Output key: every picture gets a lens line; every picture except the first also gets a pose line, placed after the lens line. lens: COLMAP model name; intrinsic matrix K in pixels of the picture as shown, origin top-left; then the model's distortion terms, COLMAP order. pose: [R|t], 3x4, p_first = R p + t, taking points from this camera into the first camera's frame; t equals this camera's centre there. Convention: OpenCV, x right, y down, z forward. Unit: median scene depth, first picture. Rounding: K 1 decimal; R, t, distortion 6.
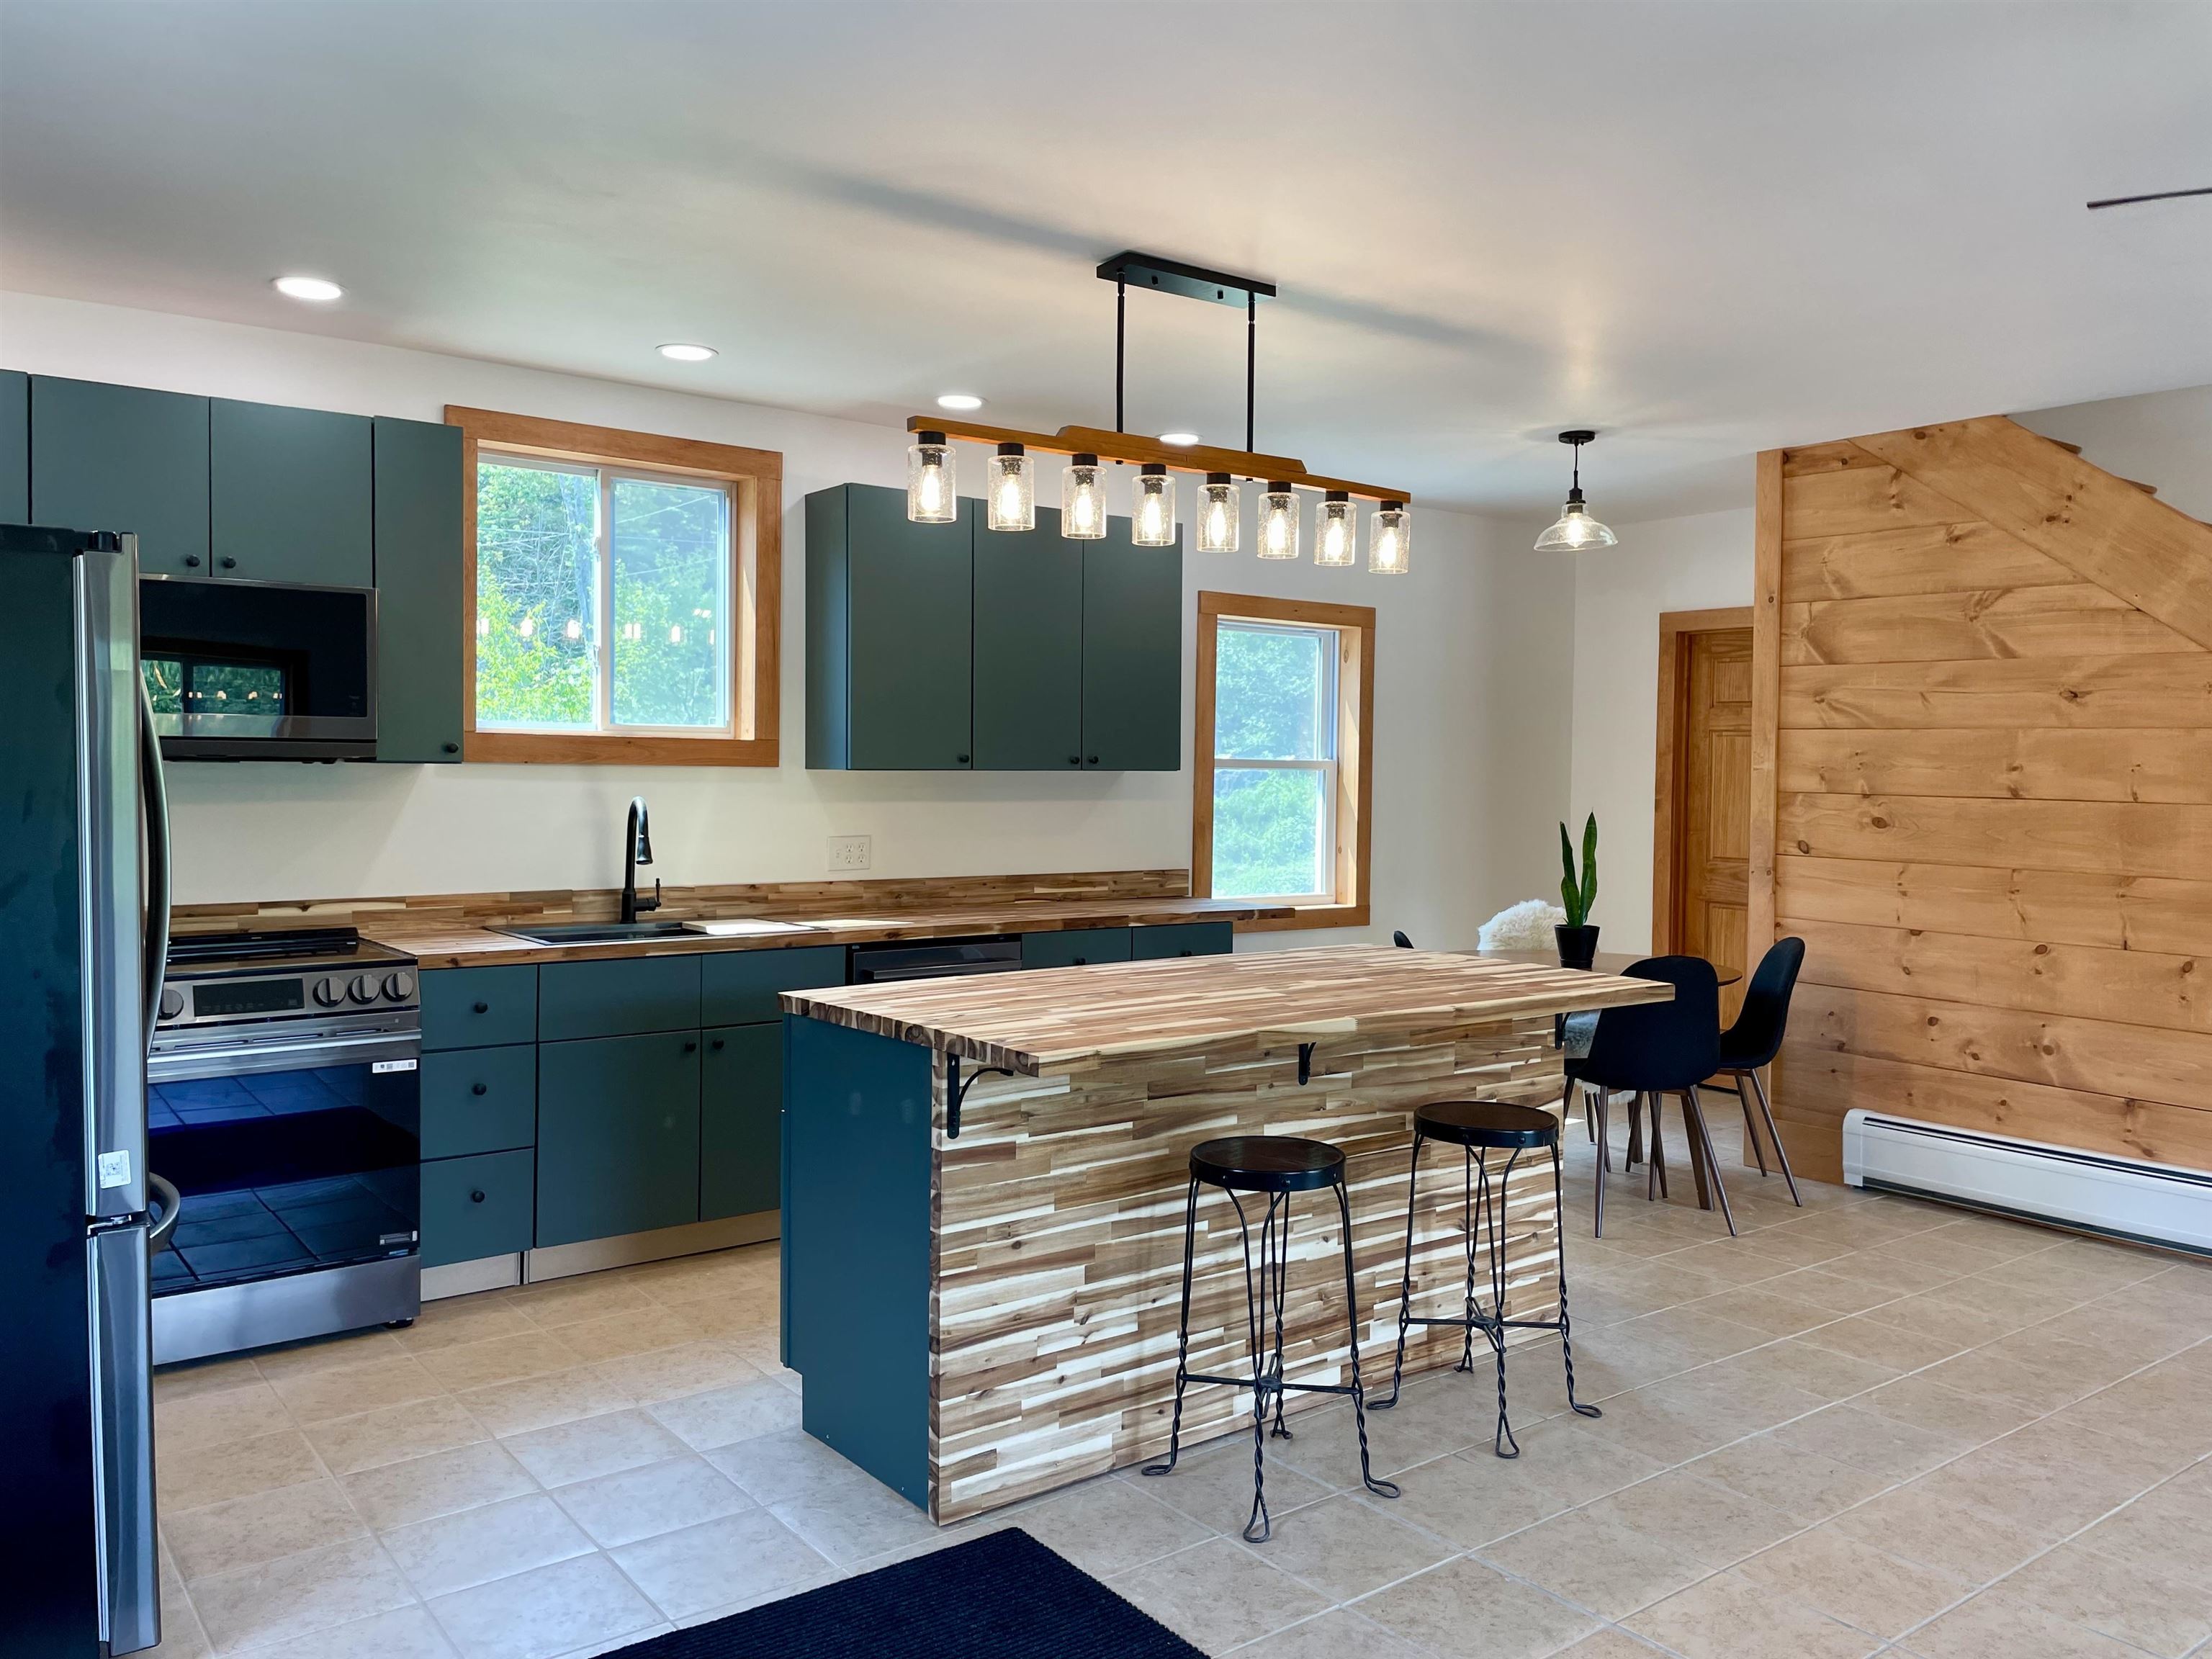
lens RADIAL K [[1671.8, 0, 1120.0], [0, 1671.8, 815.4], [0, 0, 1]] dist [0.071662, -0.077597]
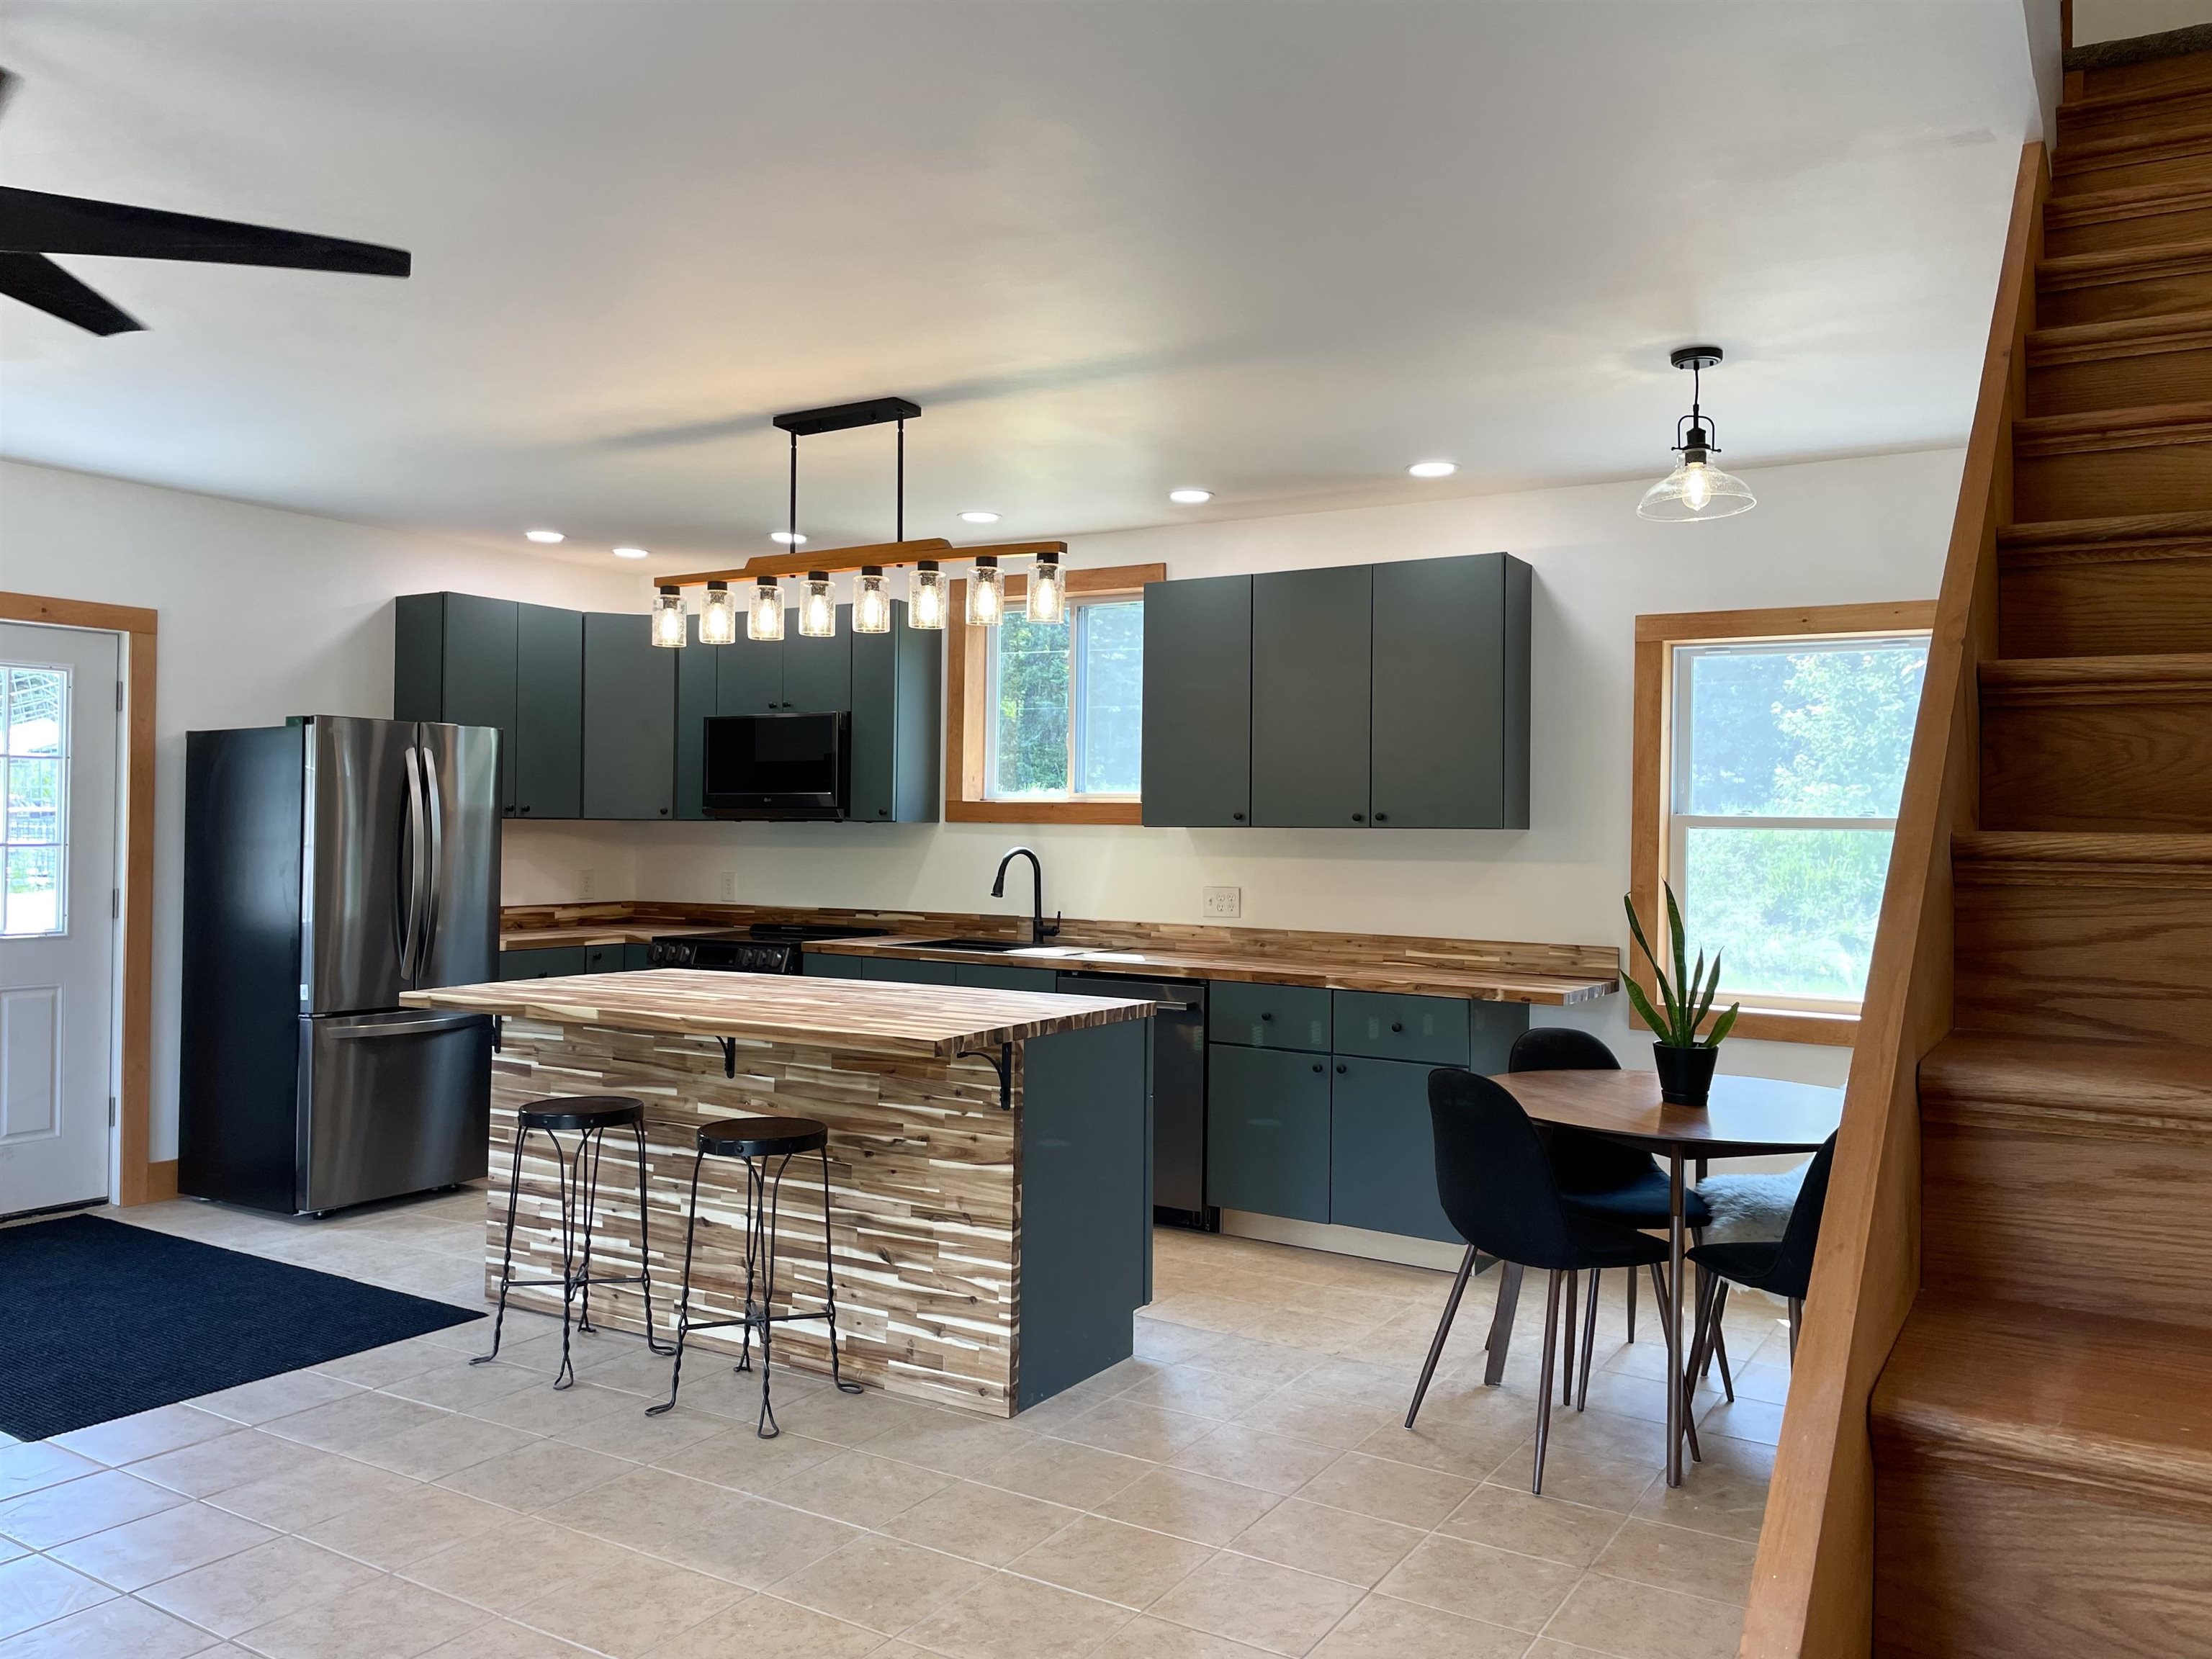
lens RADIAL K [[1671.8, 0, 1114.4], [0, 1671.8, 813.3], [0, 0, 1]] dist [0.071662, -0.077597]
pose [[0.361375, -0.014635, -0.932306, 1.114475], [-0.034351, 0.998989, -0.028996, -0.002660], [0.931788, 0.042504, 0.360507, 0.680942]]
